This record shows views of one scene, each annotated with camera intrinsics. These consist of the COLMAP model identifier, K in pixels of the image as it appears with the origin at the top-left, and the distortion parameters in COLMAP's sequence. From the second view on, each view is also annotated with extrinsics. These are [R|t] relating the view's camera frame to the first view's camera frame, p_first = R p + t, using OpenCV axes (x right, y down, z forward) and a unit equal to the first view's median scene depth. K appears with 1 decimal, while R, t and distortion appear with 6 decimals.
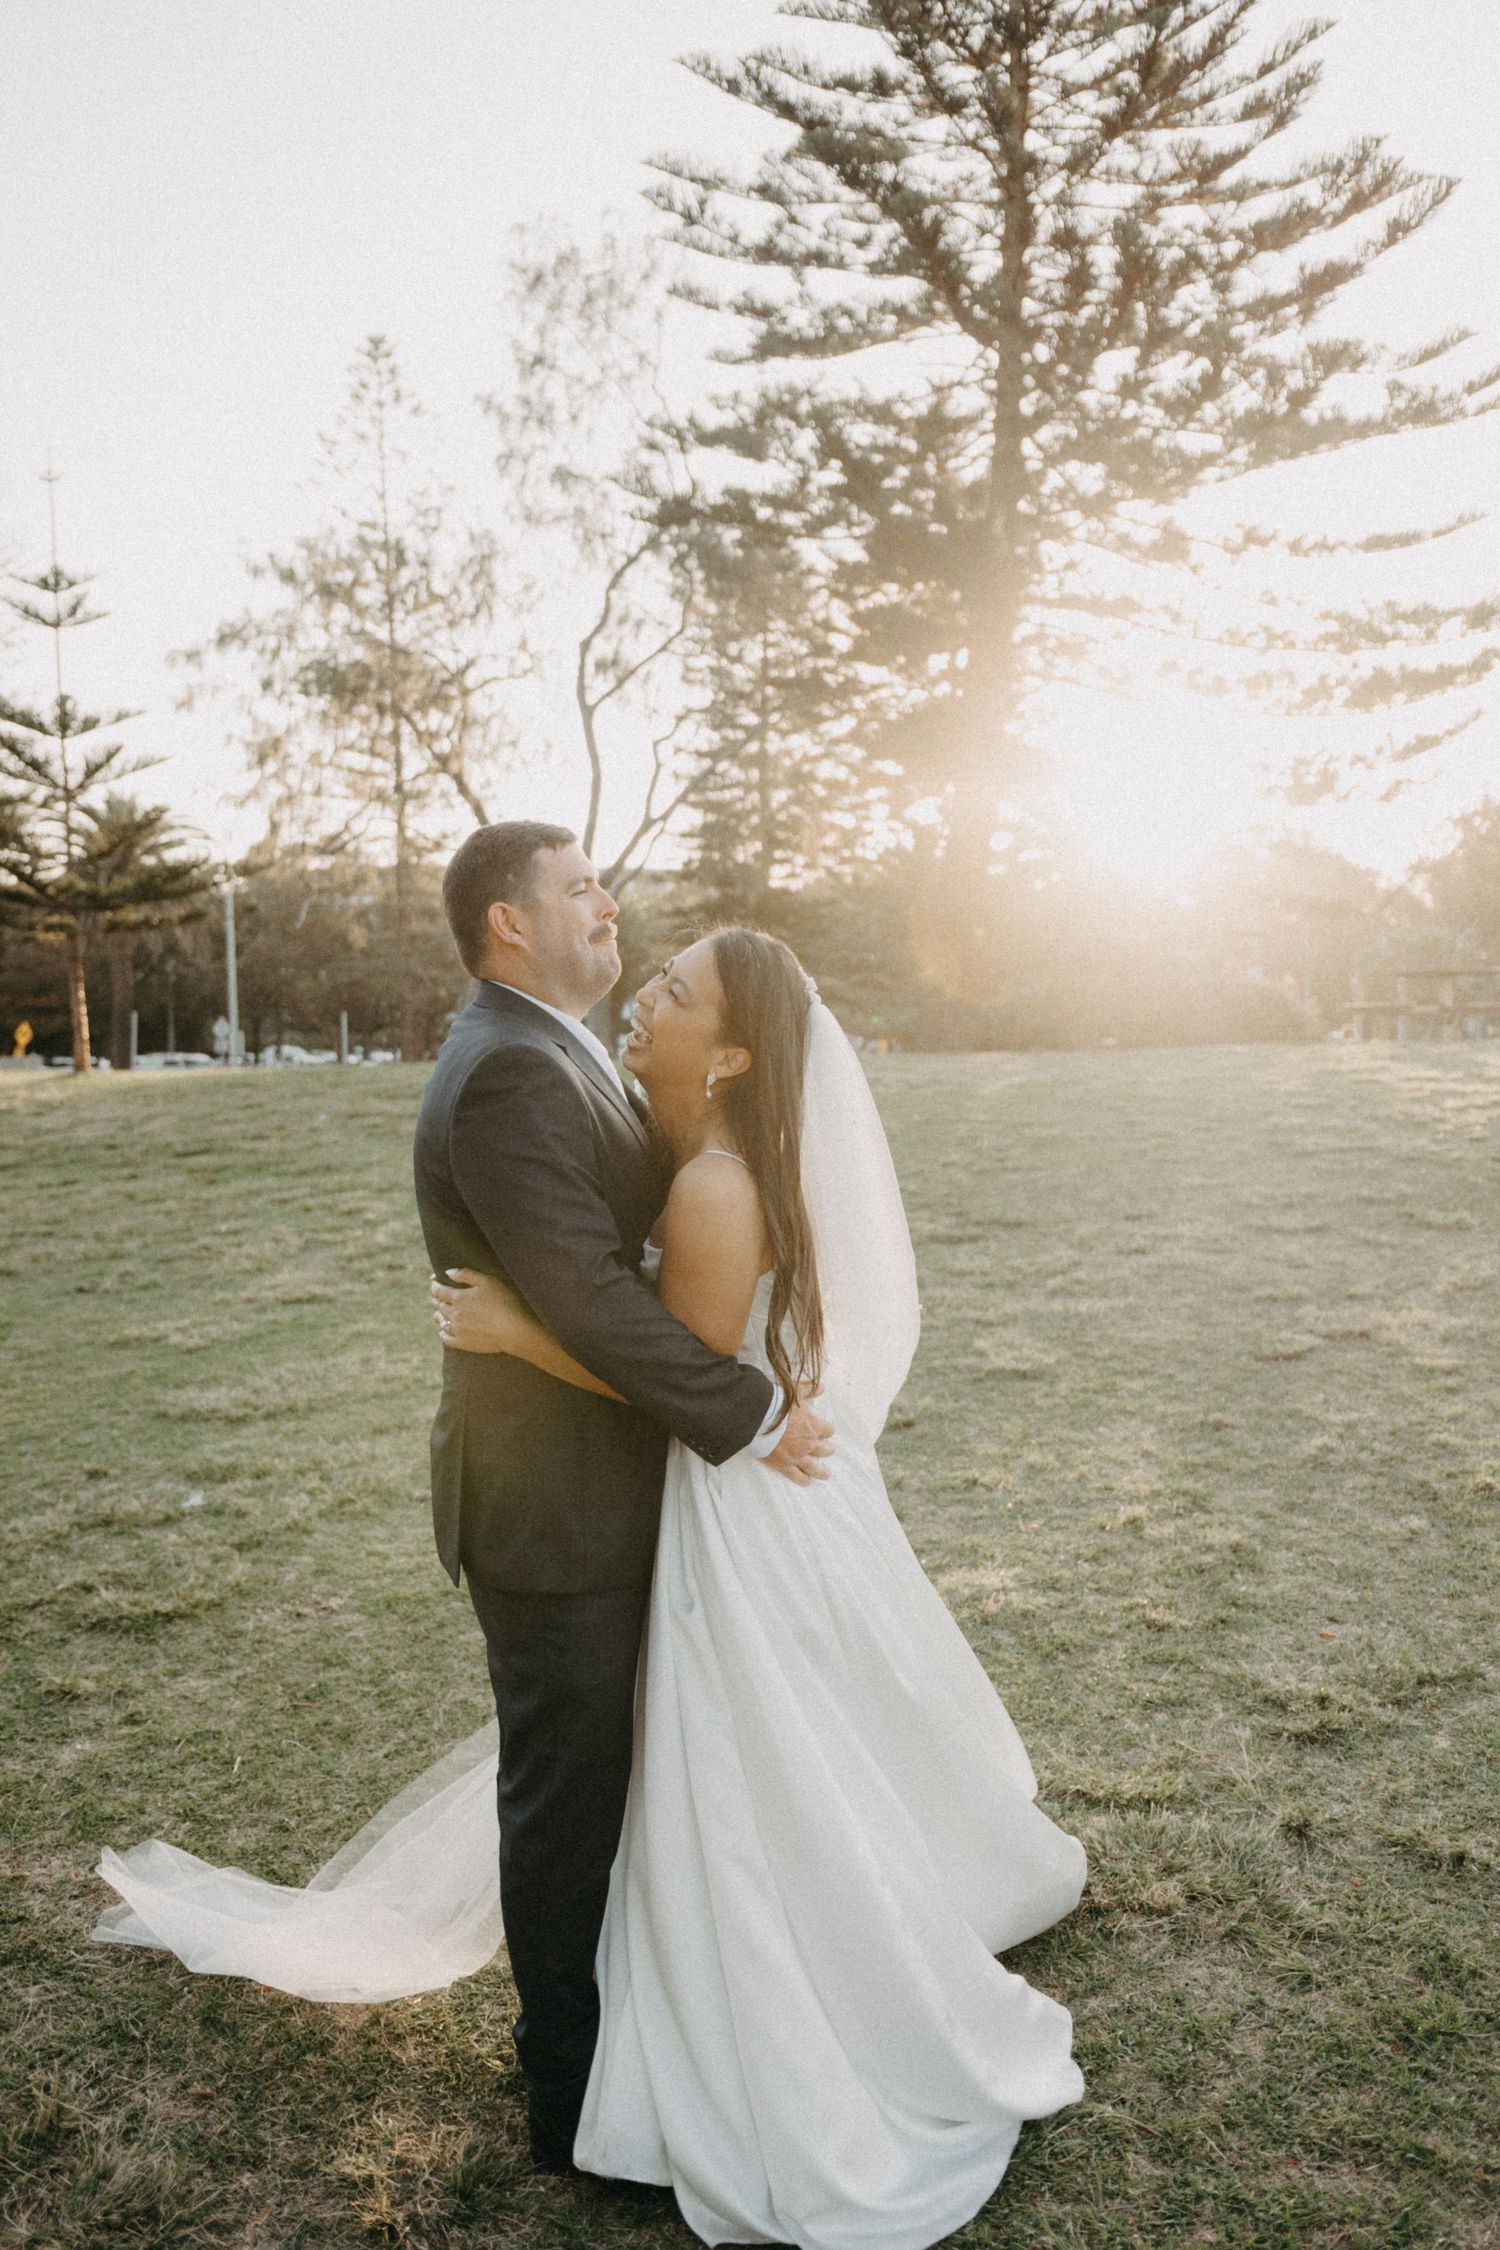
lens RADIAL K [[1874.1, 0, 755.3], [0, 1874.1, 1131.8], [0, 0, 1]] dist [-0.101552, 0.092816]
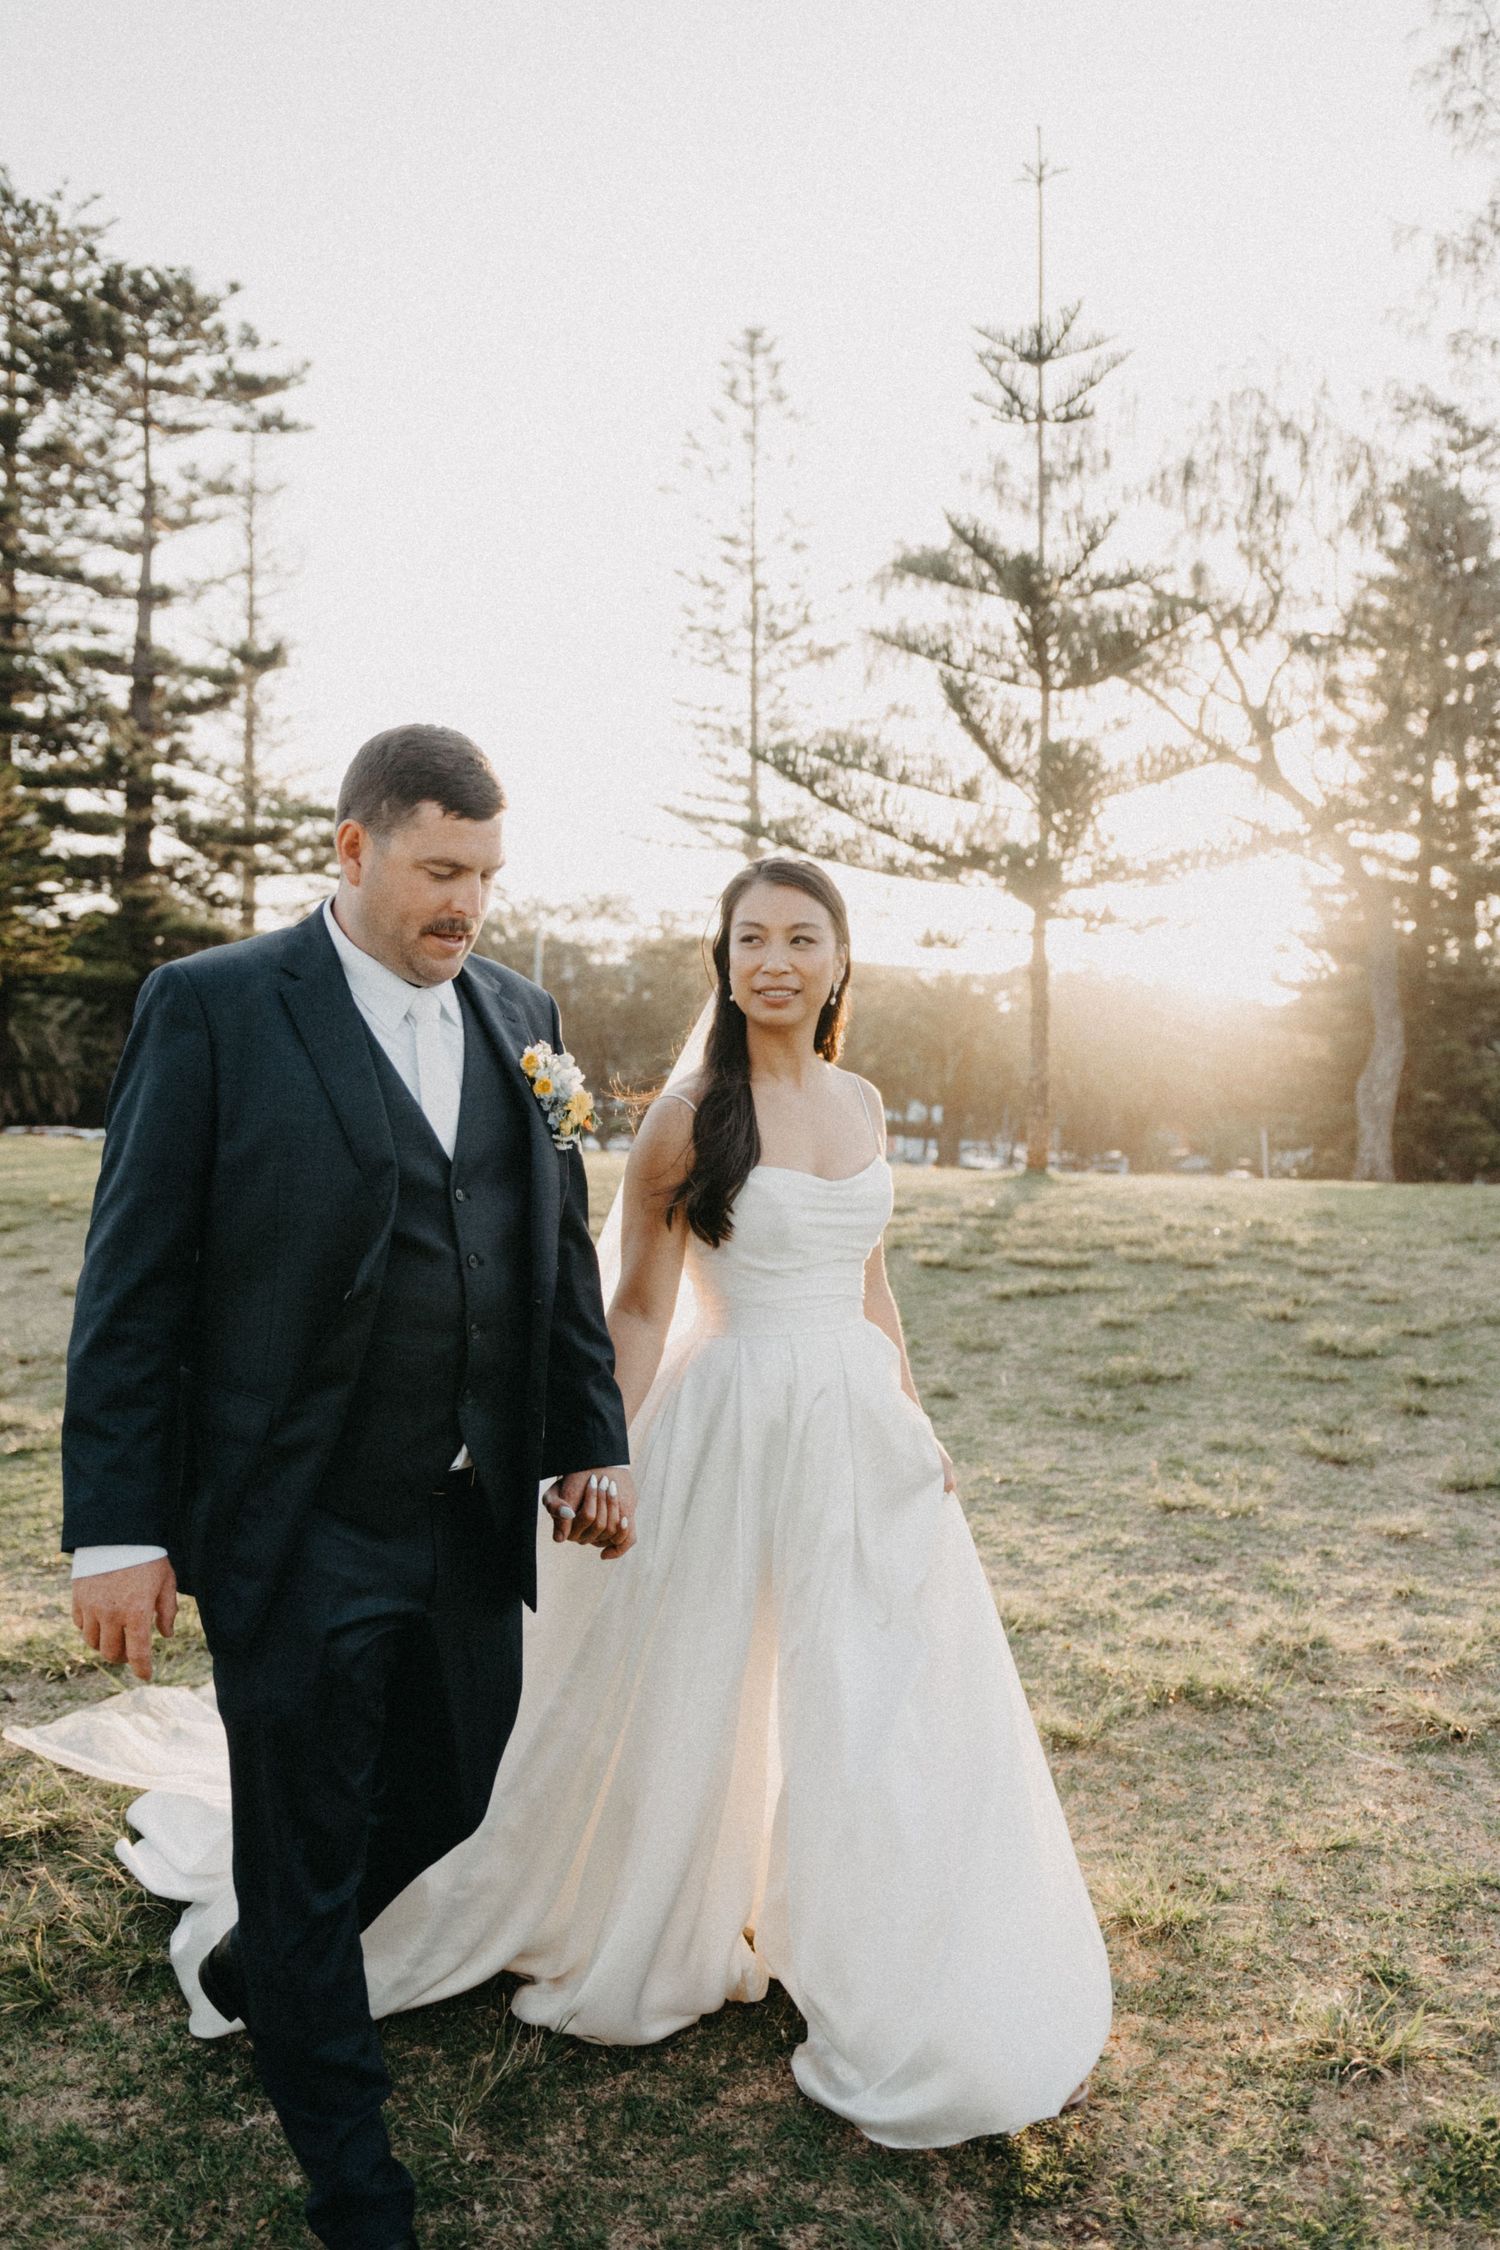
lens RADIAL K [[1813.7, 0, 750.0], [0, 1813.7, 1125.0], [0, 0, 1]] dist [-0.090158, 0.081075]
pose [[0.999135, 0.017895, 0.037527, -0.619037], [-0.014601, 0.996162, -0.086302, 0.067307], [-0.038927, 0.085679, 0.995562, 0.458971]]
